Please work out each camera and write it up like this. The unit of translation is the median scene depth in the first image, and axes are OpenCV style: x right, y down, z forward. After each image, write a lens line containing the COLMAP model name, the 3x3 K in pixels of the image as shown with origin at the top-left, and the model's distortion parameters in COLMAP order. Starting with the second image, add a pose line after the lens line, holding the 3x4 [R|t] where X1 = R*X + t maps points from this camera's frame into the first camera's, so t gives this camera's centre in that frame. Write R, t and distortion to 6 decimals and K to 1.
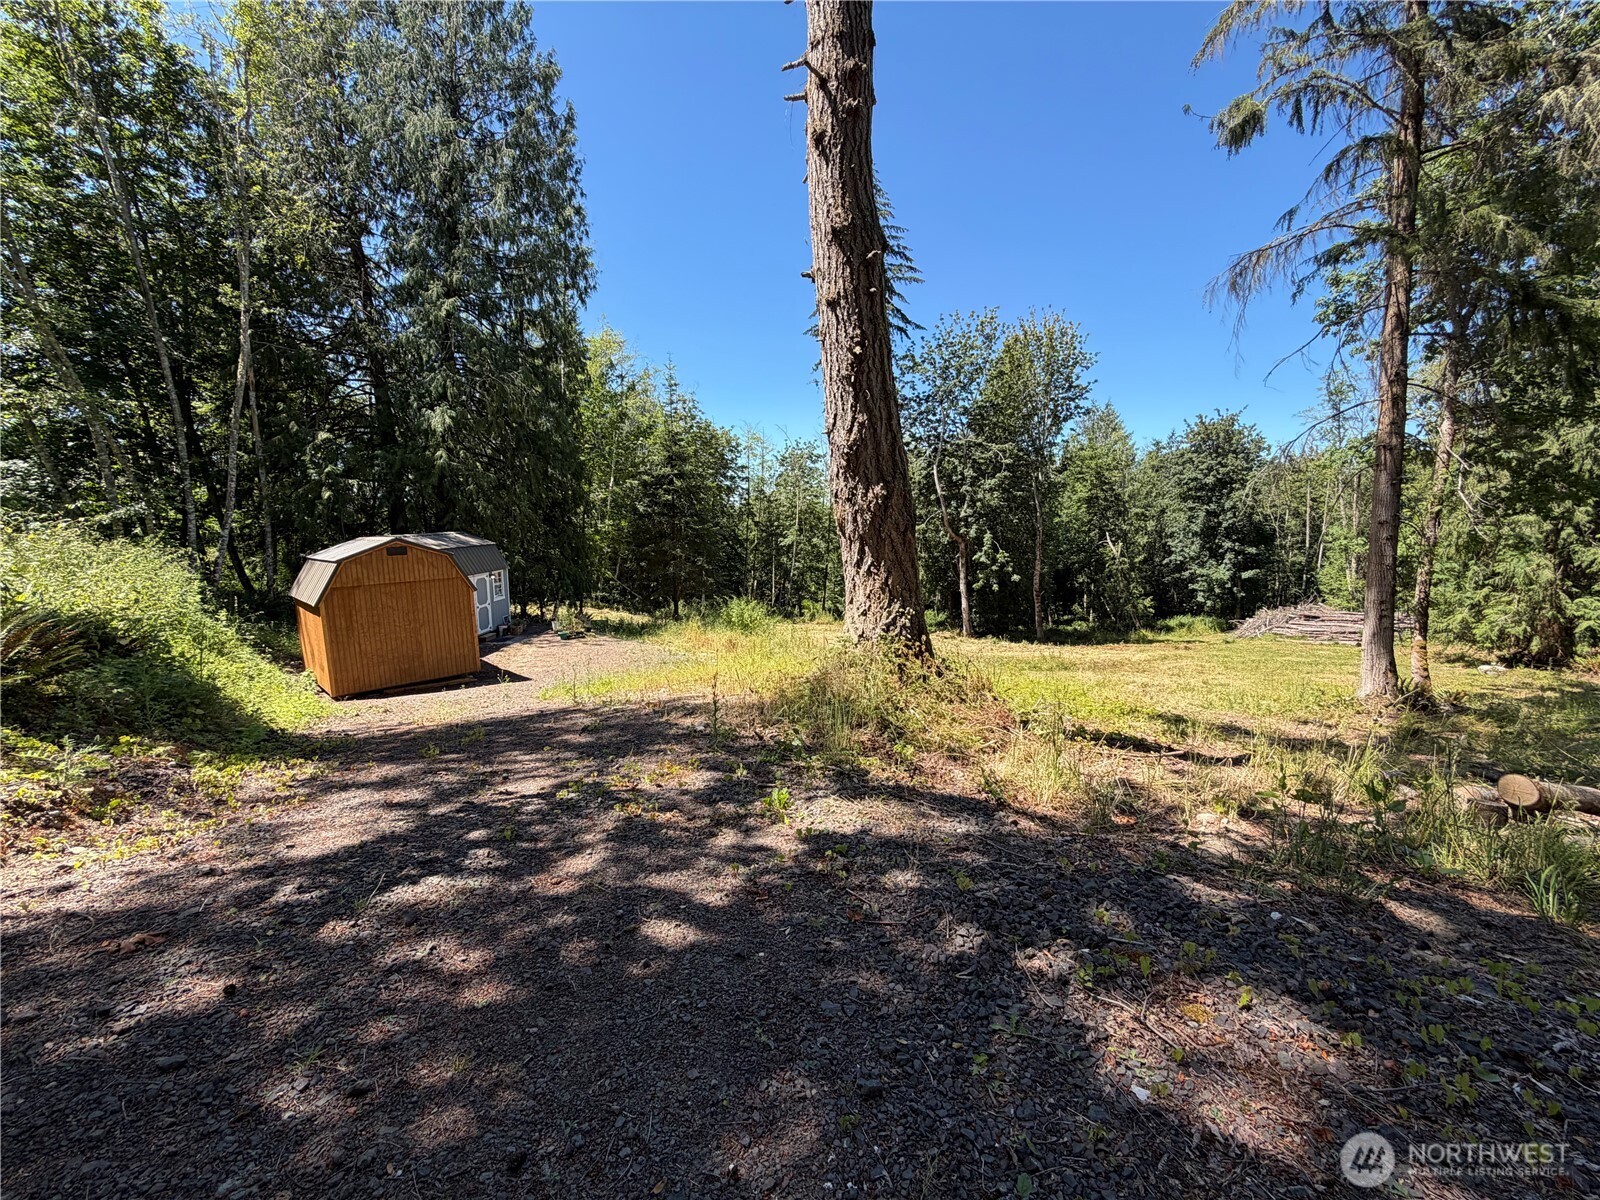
lens RADIAL K [[646.0, 0, 794.4], [0, 646.0, 603.7], [0, 0, 1]] dist [0.007658, -0.001661]
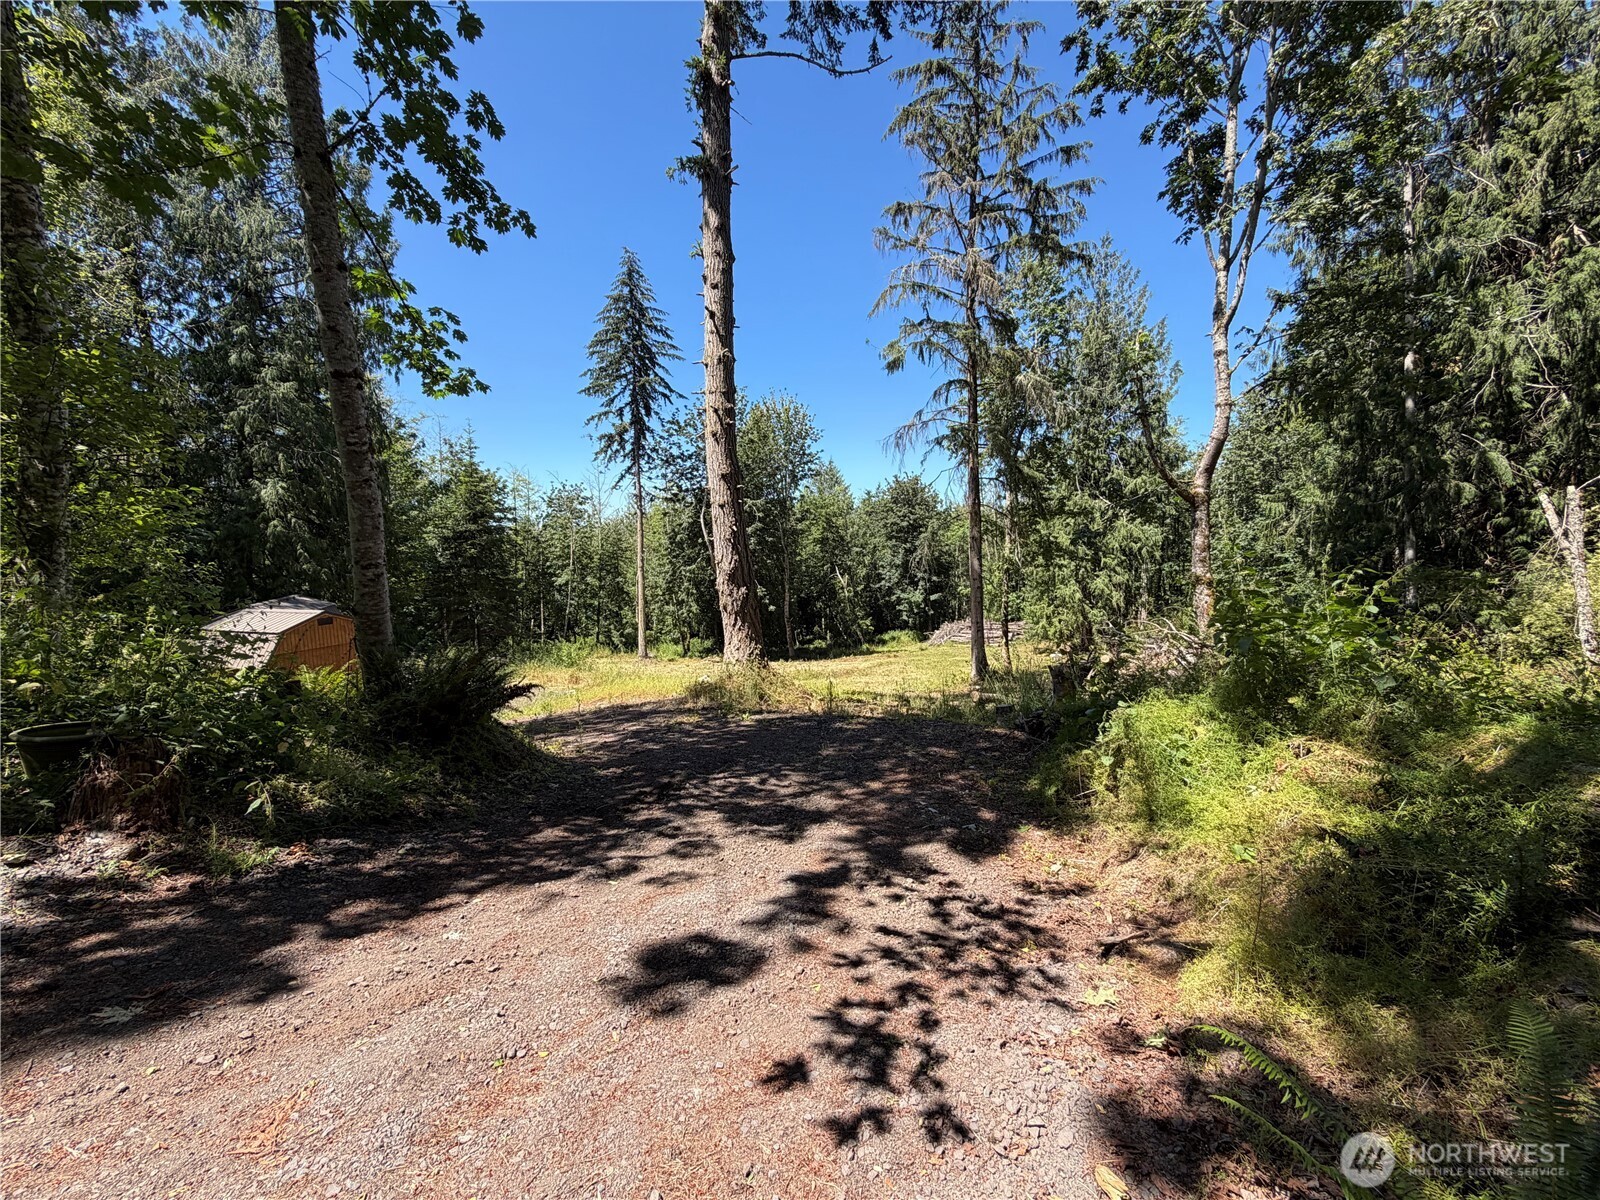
lens RADIAL K [[646.0, 0, 803.2], [0, 646.0, 595.6], [0, 0, 1]] dist [0.007658, -0.001661]
pose [[0.921558, -0.032647, 0.386866, -0.068604], [0.053310, 0.997660, -0.042799, -0.007724], [-0.384563, 0.060066, 0.921142, -0.137571]]
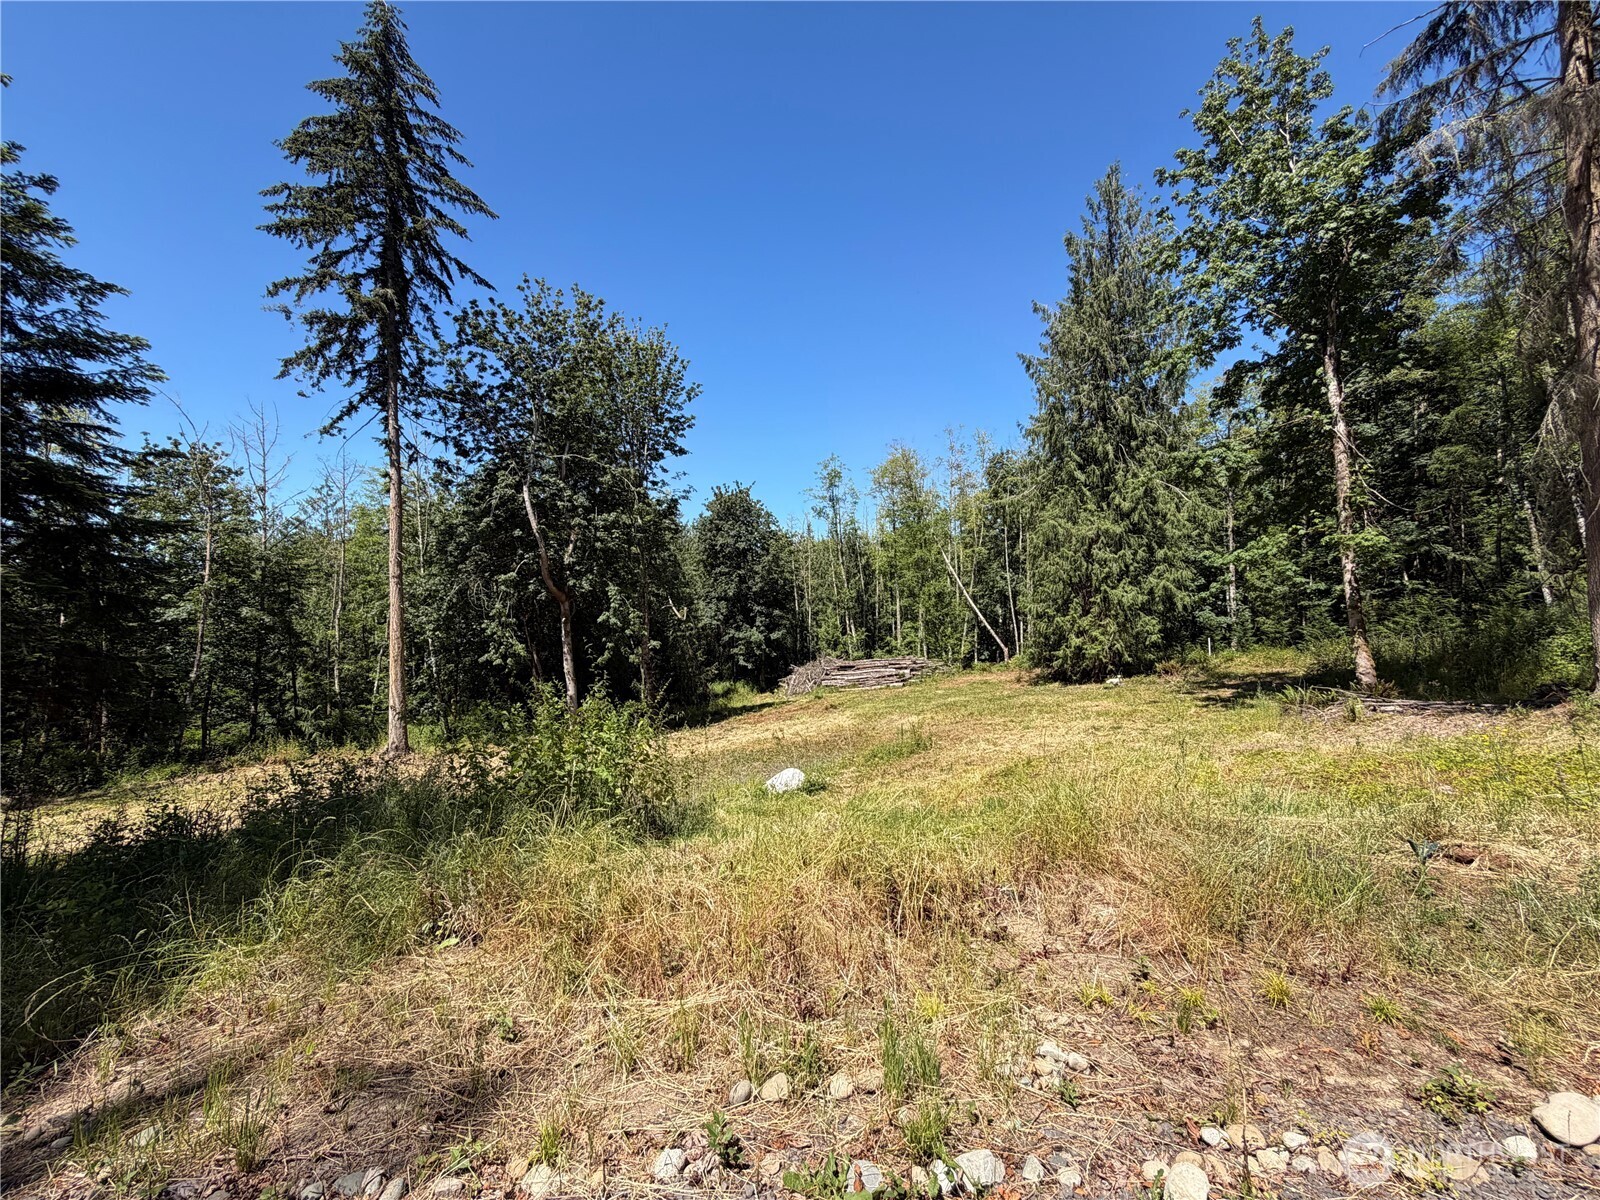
lens RADIAL K [[646.0, 0, 806.3], [0, 646.0, 590.3], [0, 0, 1]] dist [0.007658, -0.001661]
pose [[0.643242, 0.005503, 0.765643, -0.105296], [0.113957, 0.988148, -0.102841, -0.004390], [-0.757135, 0.153402, 0.634992, 0.357829]]
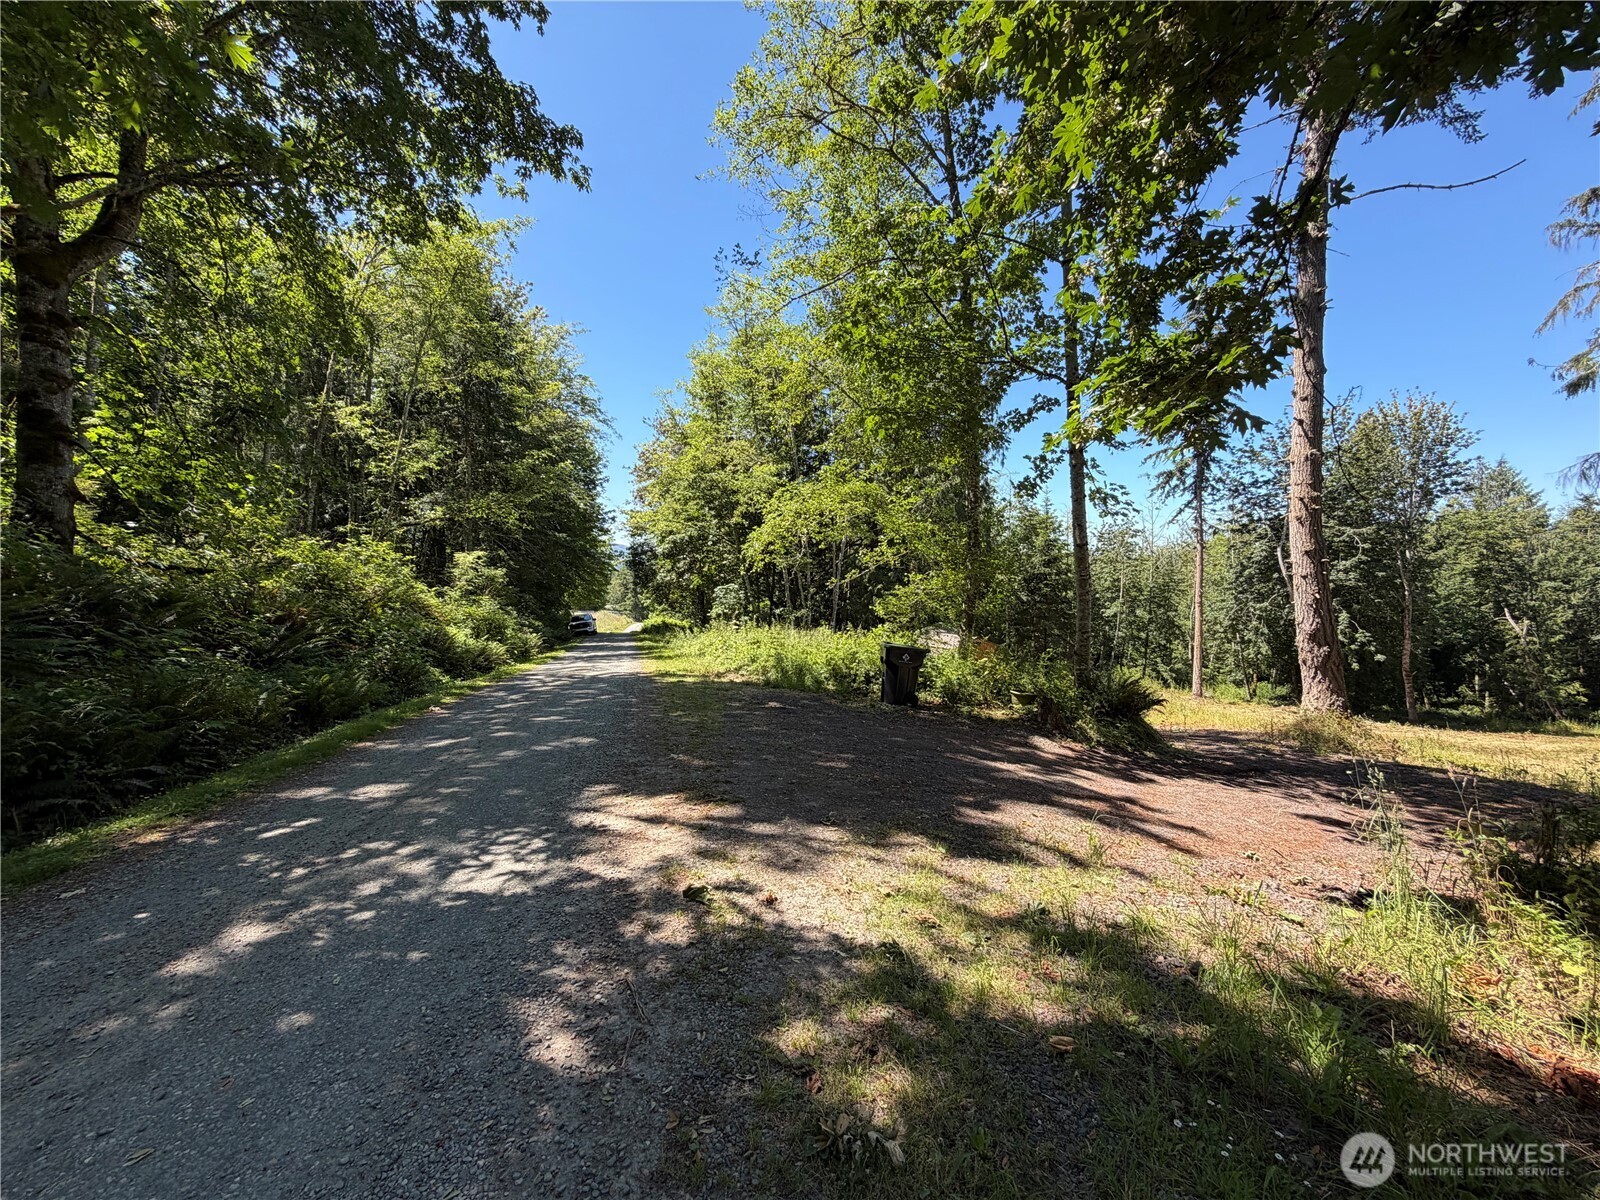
lens RADIAL K [[646.0, 0, 788.0], [0, 646.0, 598.0], [0, 0, 1]] dist [0.007658, -0.001661]
pose [[0.920774, 0.009639, -0.389978, -0.105832], [-0.043838, 0.995919, -0.078890, -0.011288], [0.387626, 0.089736, 0.917439, -0.276434]]
